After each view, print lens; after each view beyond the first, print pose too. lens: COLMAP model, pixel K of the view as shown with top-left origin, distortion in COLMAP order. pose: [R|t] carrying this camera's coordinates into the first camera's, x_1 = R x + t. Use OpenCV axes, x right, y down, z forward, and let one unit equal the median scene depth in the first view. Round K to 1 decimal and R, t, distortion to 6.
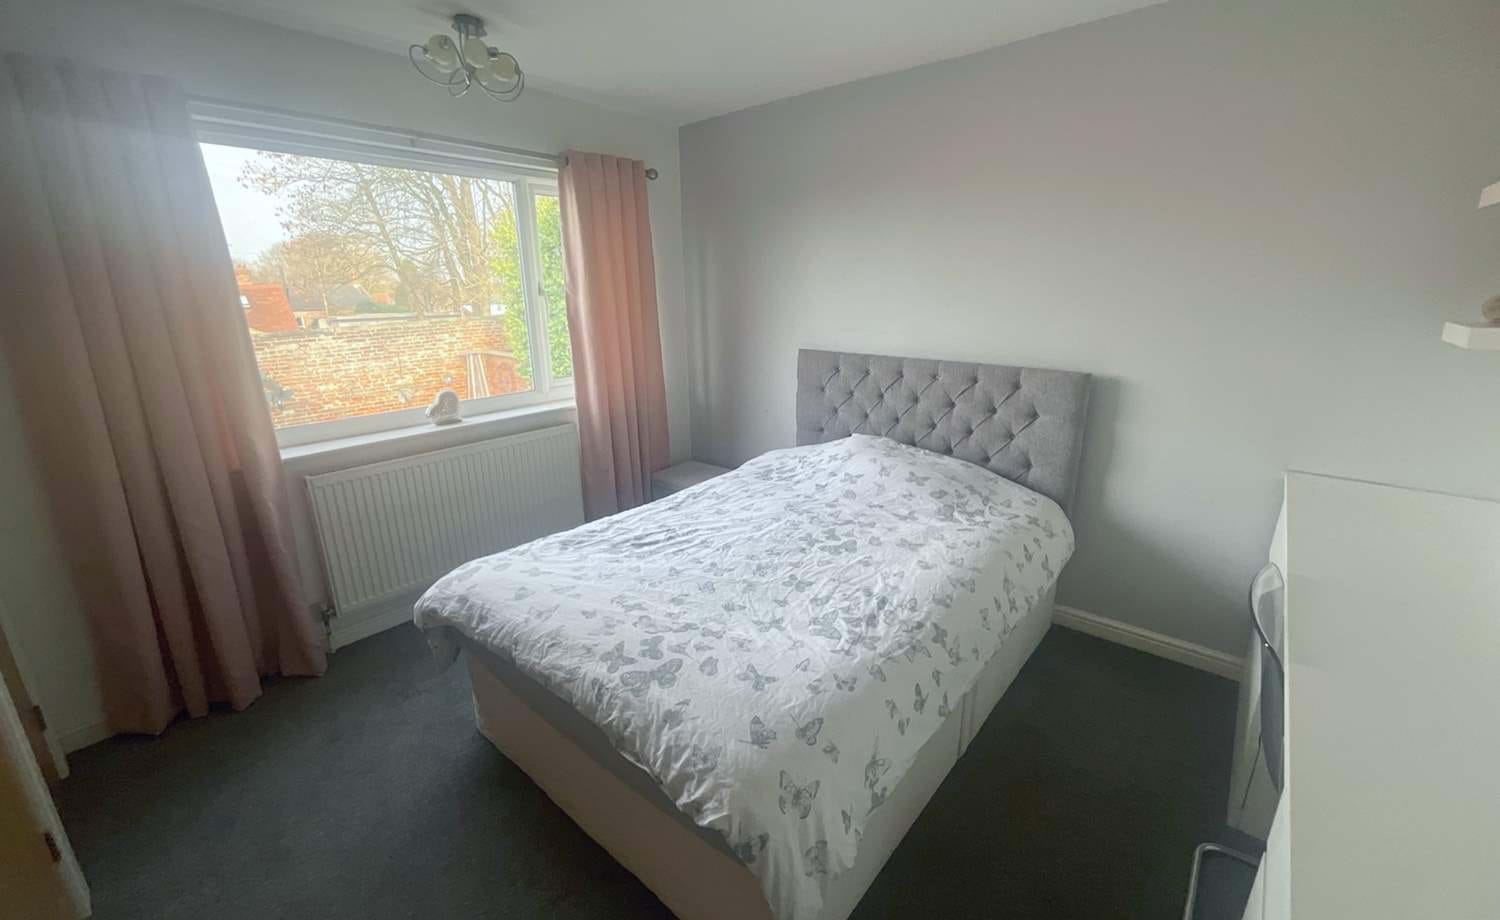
lens RADIAL K [[612.3, 0, 749.8], [0, 612.3, 461.3], [0, 0, 1]] dist [-0.007910, 0.001434]
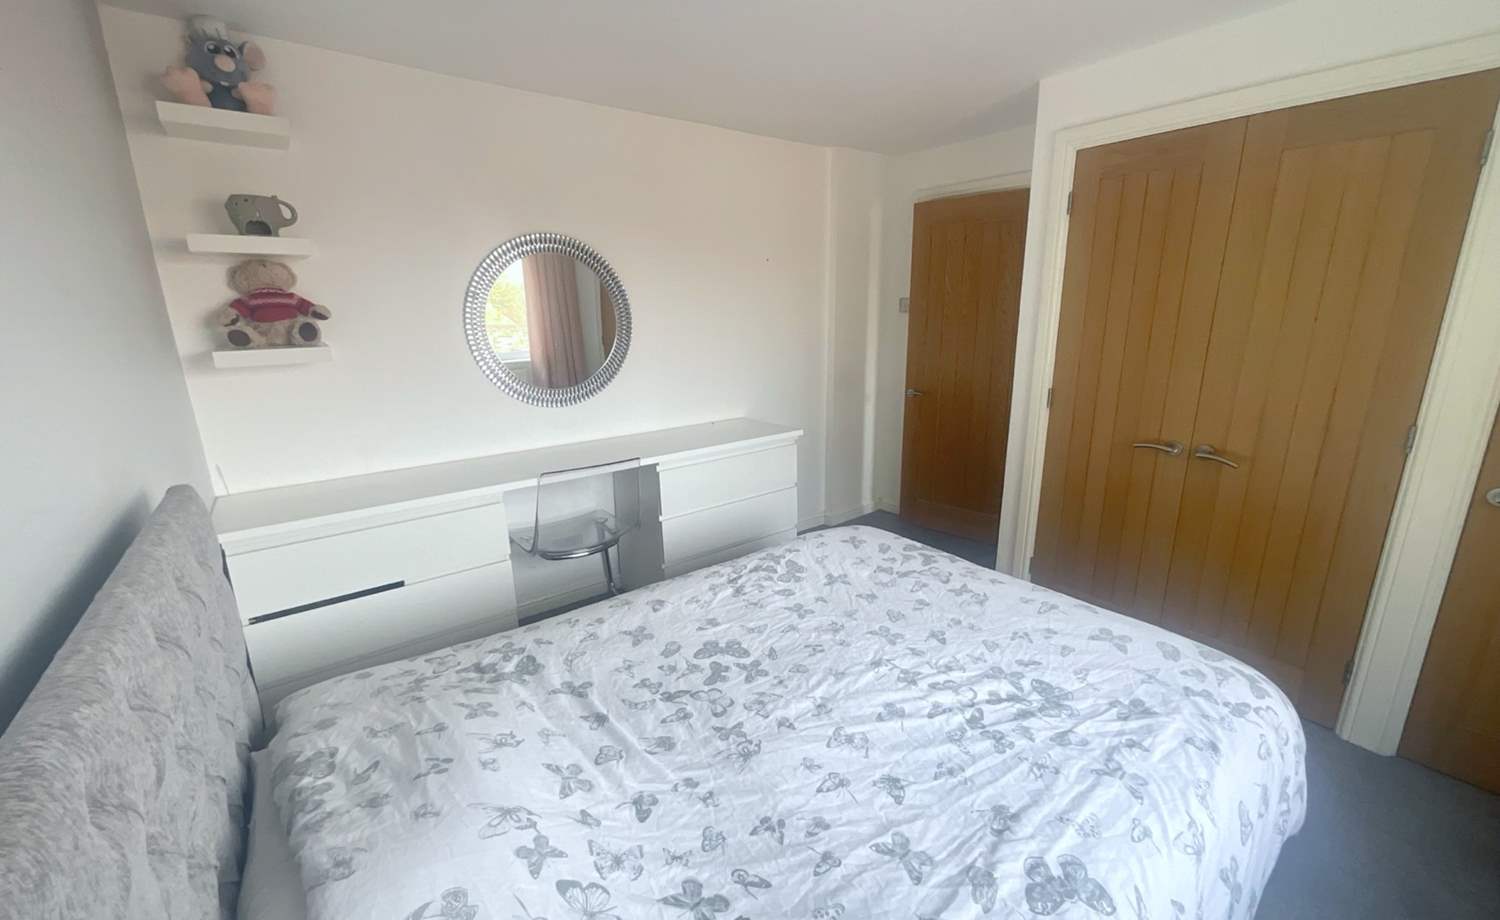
lens RADIAL K [[612.3, 0, 751.2], [0, 612.3, 461.4], [0, 0, 1]] dist [-0.007910, 0.001434]
pose [[-0.976690, -0.024117, 0.213298, -0.044616], [0.087356, 0.863008, 0.497580, -0.454116], [-0.196078, 0.504614, -0.840785, 1.593475]]
